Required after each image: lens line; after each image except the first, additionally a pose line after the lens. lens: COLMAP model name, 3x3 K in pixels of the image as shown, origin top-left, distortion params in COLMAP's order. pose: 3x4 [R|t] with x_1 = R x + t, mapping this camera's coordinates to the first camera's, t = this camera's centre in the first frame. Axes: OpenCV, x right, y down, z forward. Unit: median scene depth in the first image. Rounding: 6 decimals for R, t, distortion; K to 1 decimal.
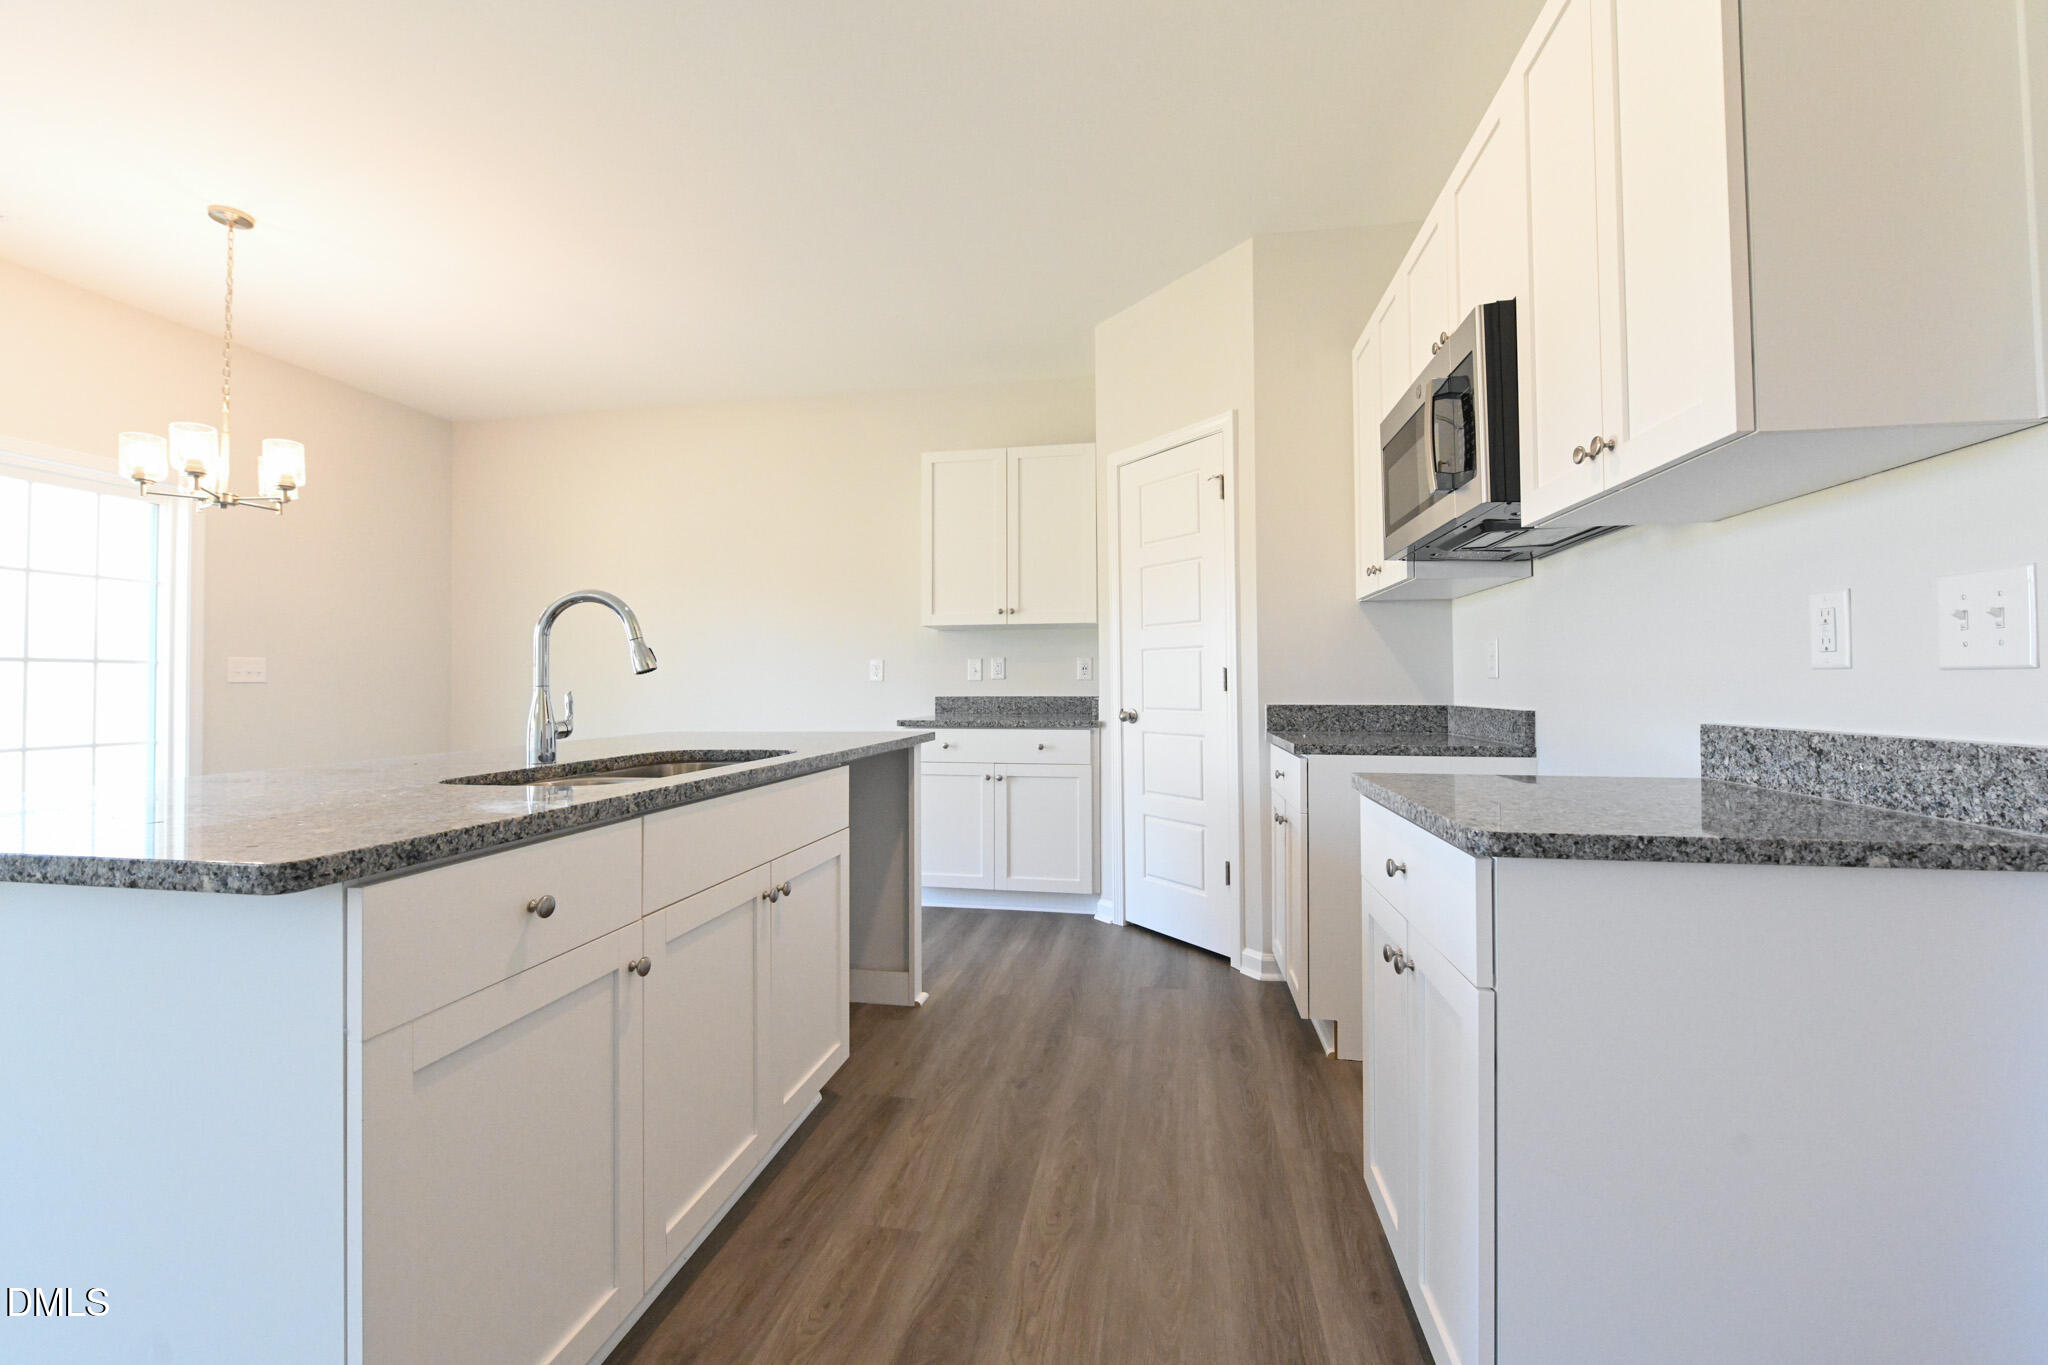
lens RADIAL K [[802.0, 0, 1023.7], [0, 802.0, 667.1], [0, 0, 1]] dist [-0.011680, 0.000206]
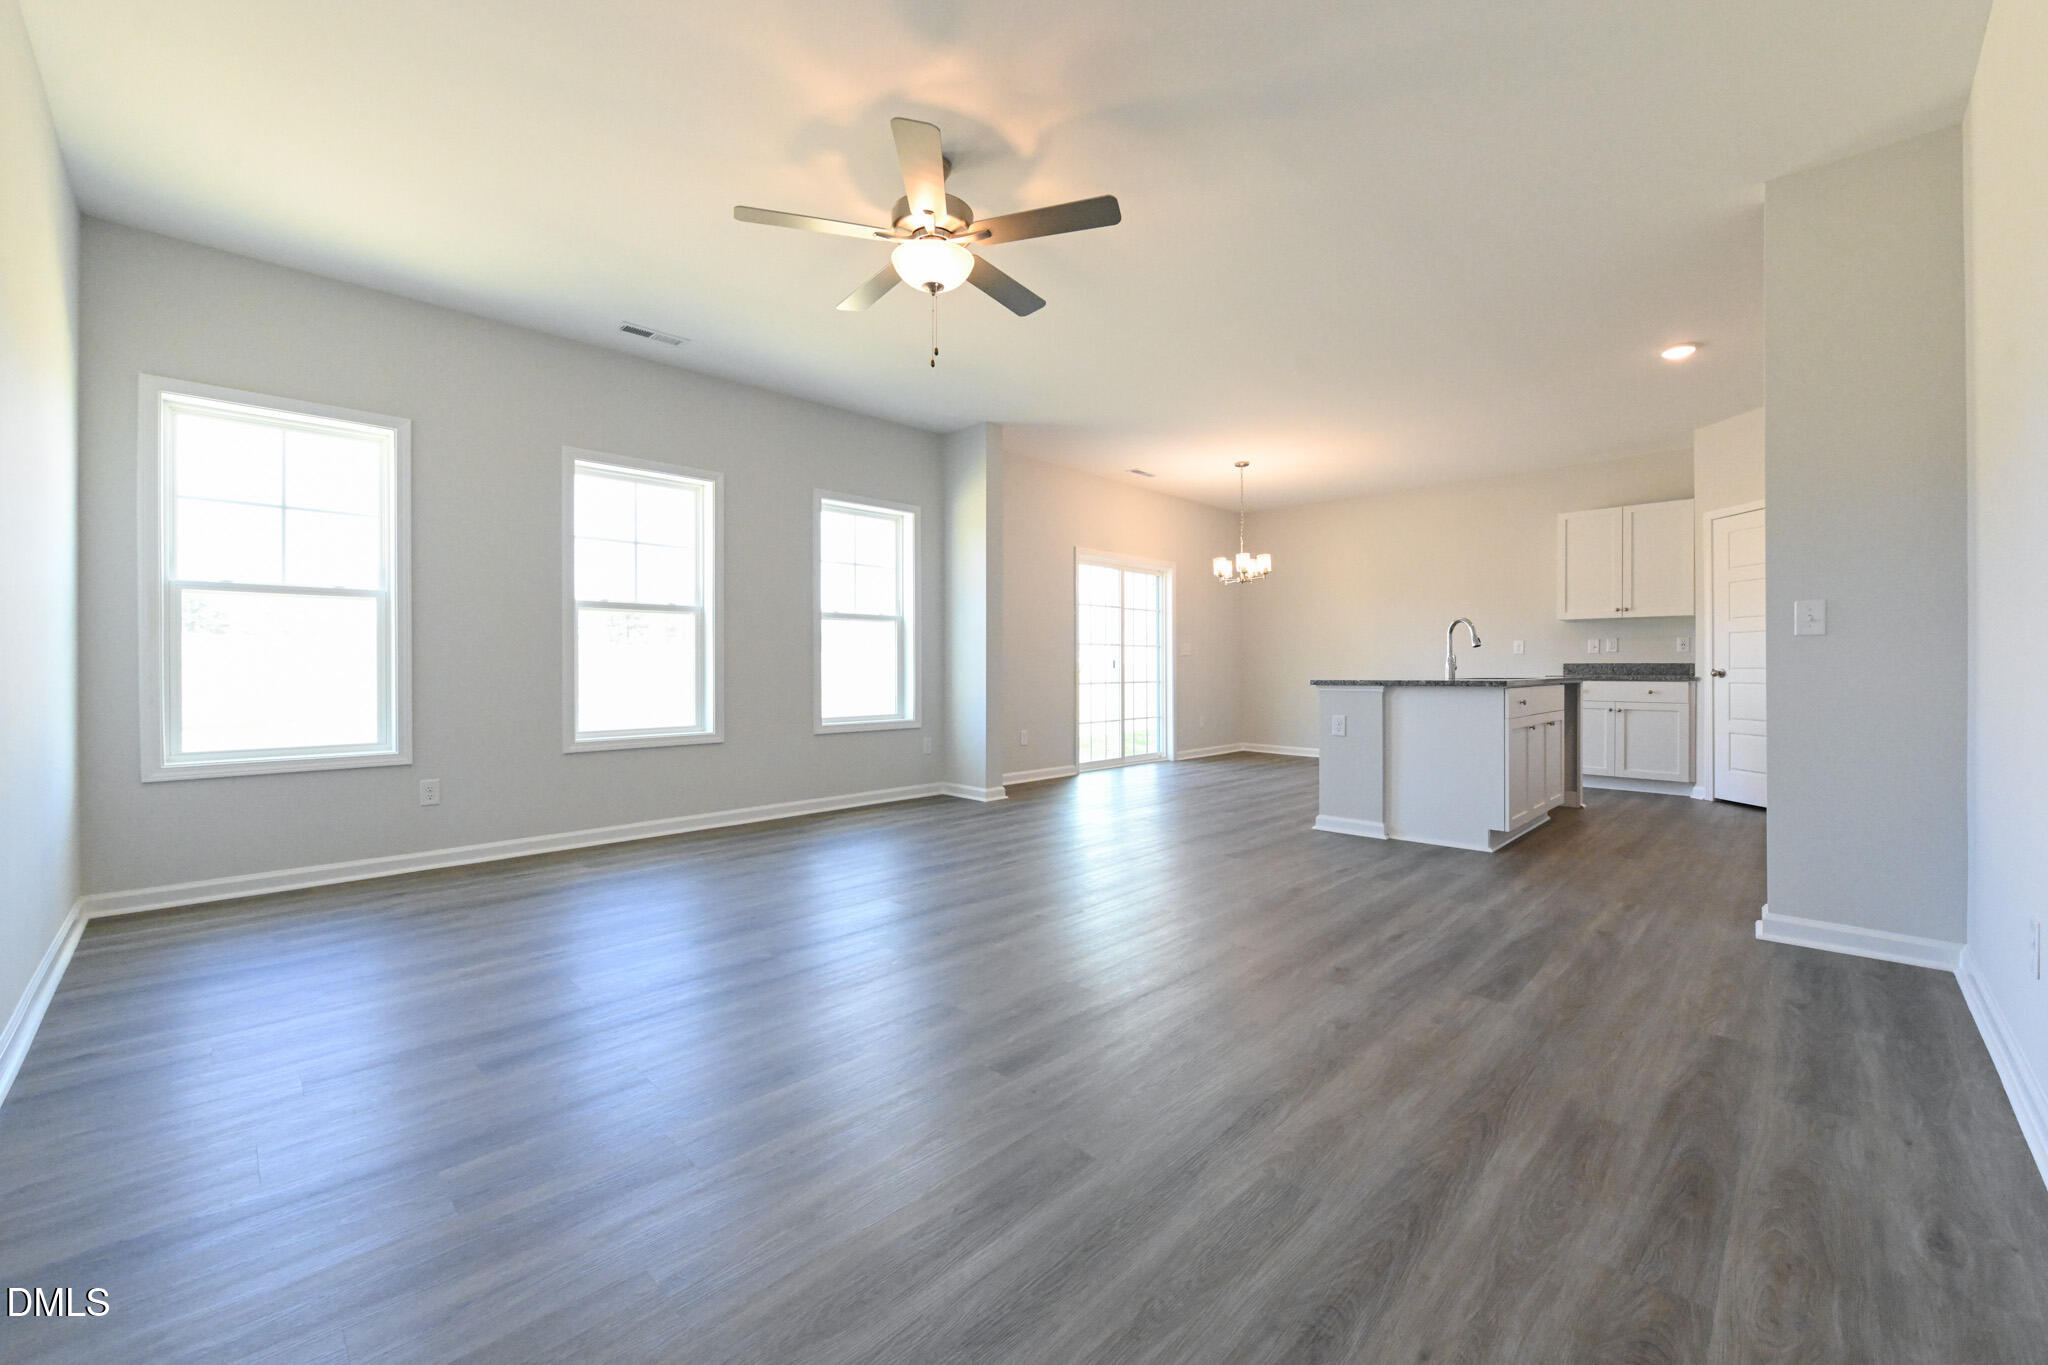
lens RADIAL K [[802.0, 0, 1028.3], [0, 802.0, 665.3], [0, 0, 1]] dist [-0.011680, 0.000206]
pose [[0.820459, 0.004494, -0.571688, -0.093779], [0.008610, 0.999759, 0.020216, -0.000506], [0.571640, -0.021509, 0.820222, -1.094964]]
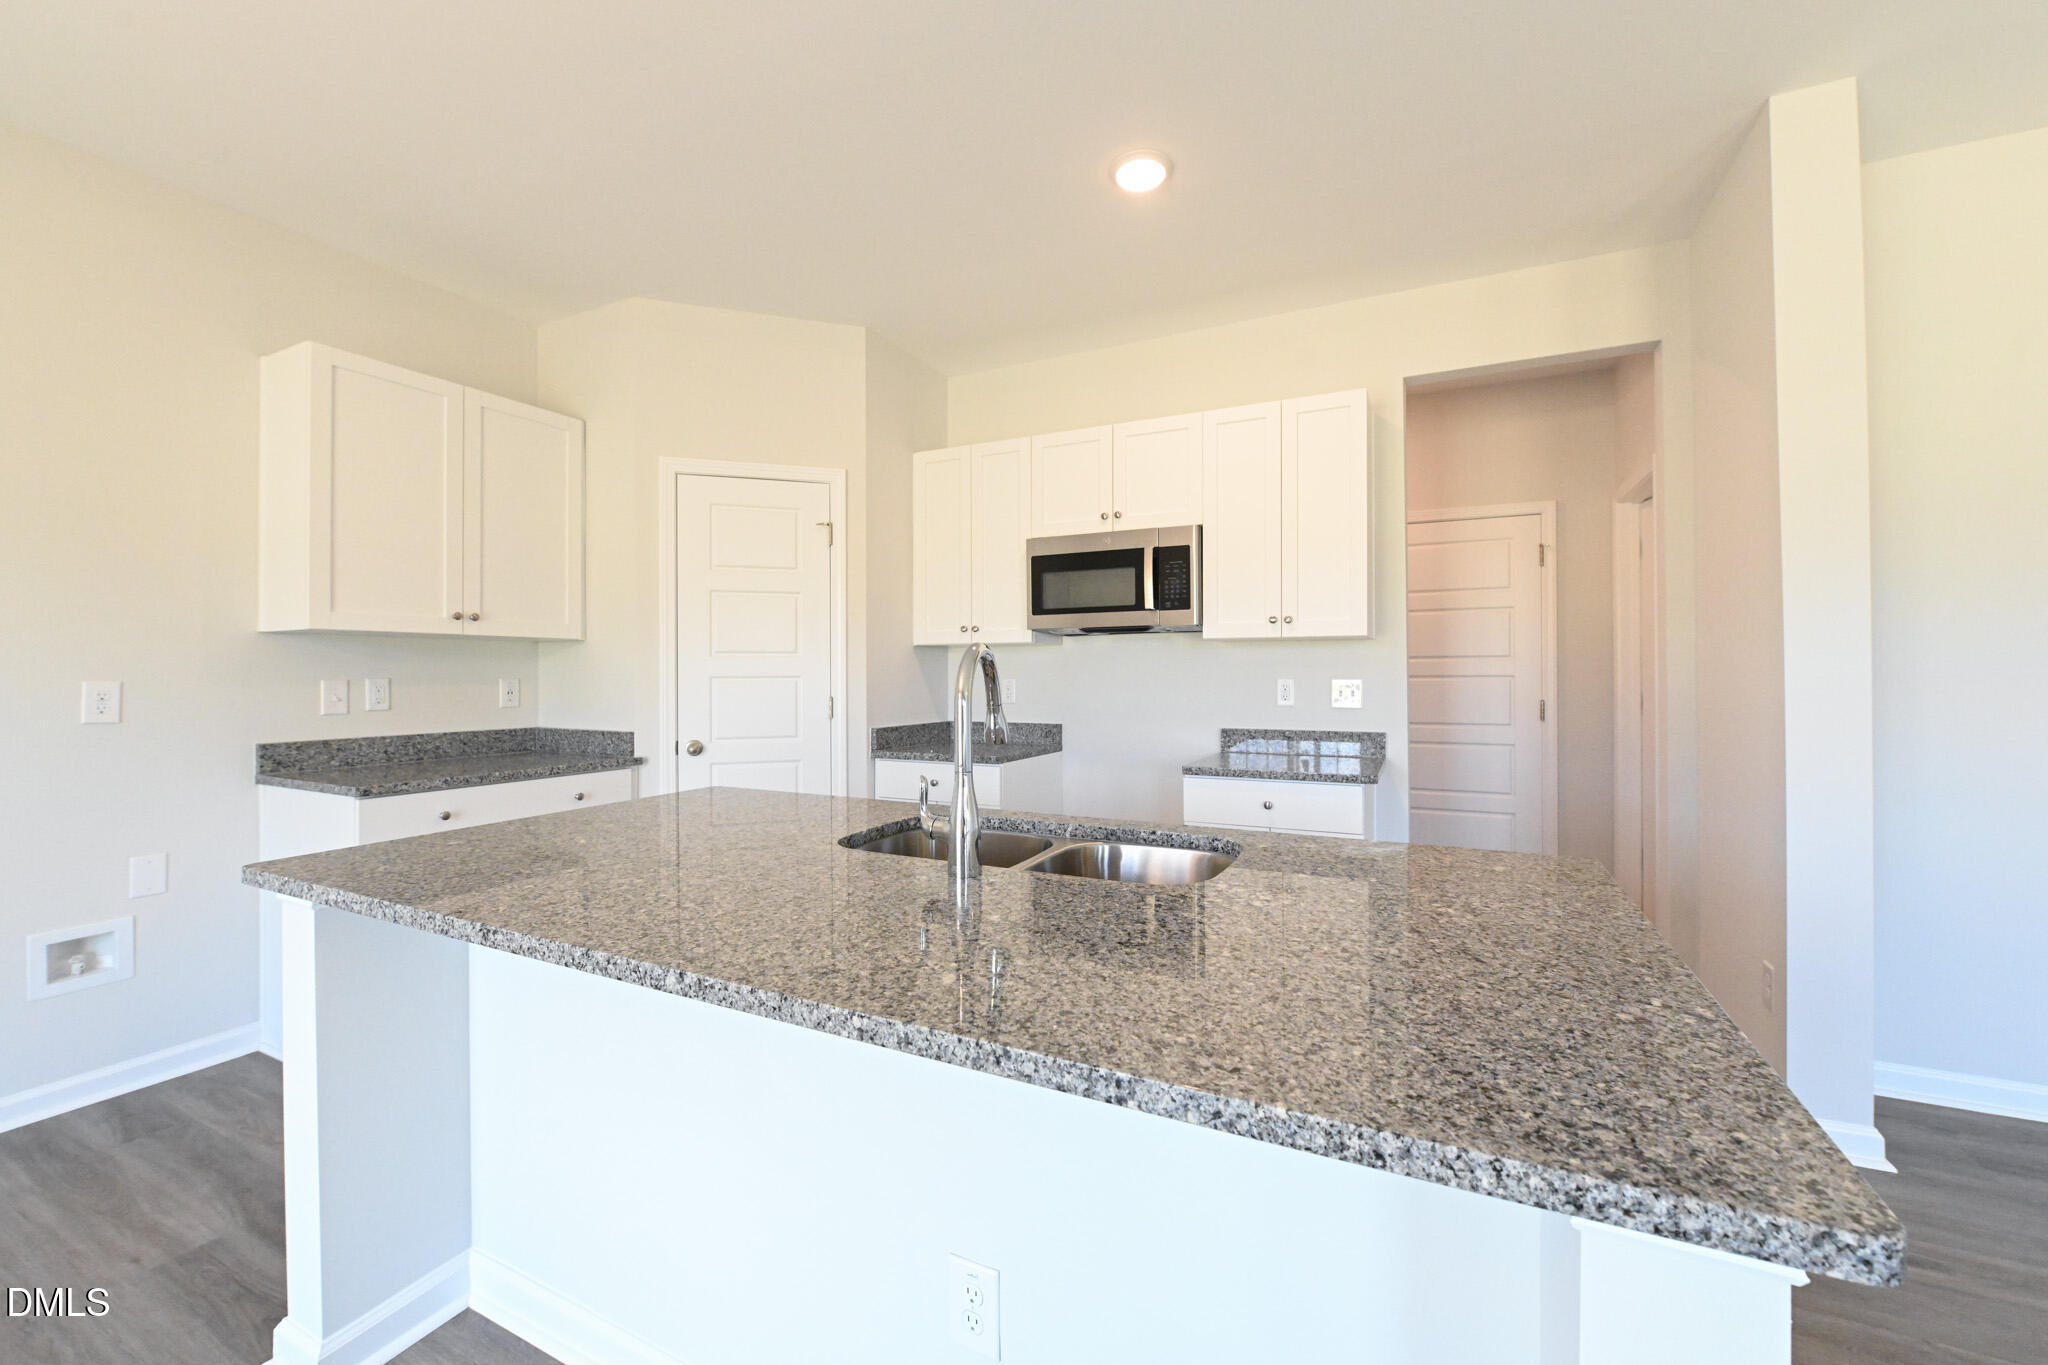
lens RADIAL K [[802.0, 0, 1021.2], [0, 802.0, 672.8], [0, 0, 1]] dist [-0.011680, 0.000206]
pose [[0.275565, 0.003765, 0.961275, -0.631220], [-0.019395, 0.999811, 0.001643, -0.033857], [-0.961087, -0.019096, 0.275586, 0.370381]]
